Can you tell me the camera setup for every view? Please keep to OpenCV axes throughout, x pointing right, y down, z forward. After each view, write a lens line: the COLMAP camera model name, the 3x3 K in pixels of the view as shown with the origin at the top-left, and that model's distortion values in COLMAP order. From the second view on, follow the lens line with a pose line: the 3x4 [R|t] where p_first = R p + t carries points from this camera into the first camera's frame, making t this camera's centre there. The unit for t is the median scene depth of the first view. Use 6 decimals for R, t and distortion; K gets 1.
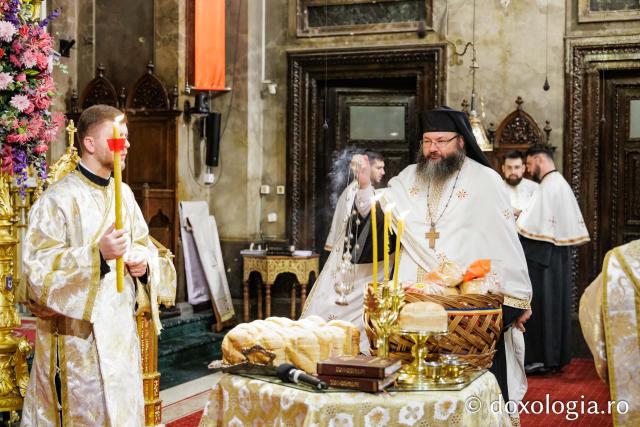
lens RADIAL K [[992.5, 0, 320.0], [0, 992.5, 213.5], [0, 0, 1]] dist [0.027789, 0.009883]
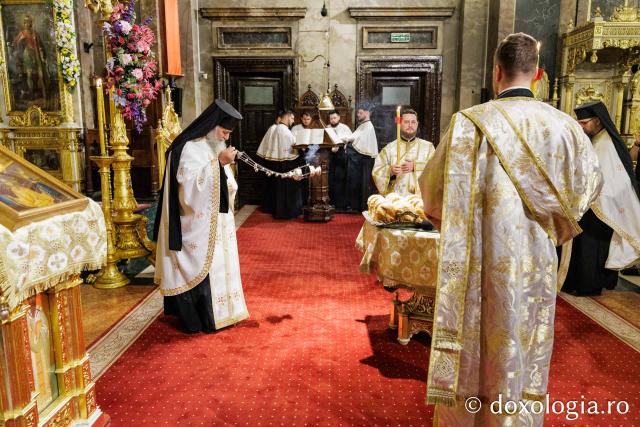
lens RADIAL K [[435.6, 0, 320.0], [0, 435.6, 213.5], [0, 0, 1]] dist [-0.002664, -0.000751]
pose [[0.938221, -0.069979, 0.338887, -0.152626], [0.014161, 0.986282, 0.164459, 0.001831], [-0.345747, -0.149499, 0.926342, 0.105076]]
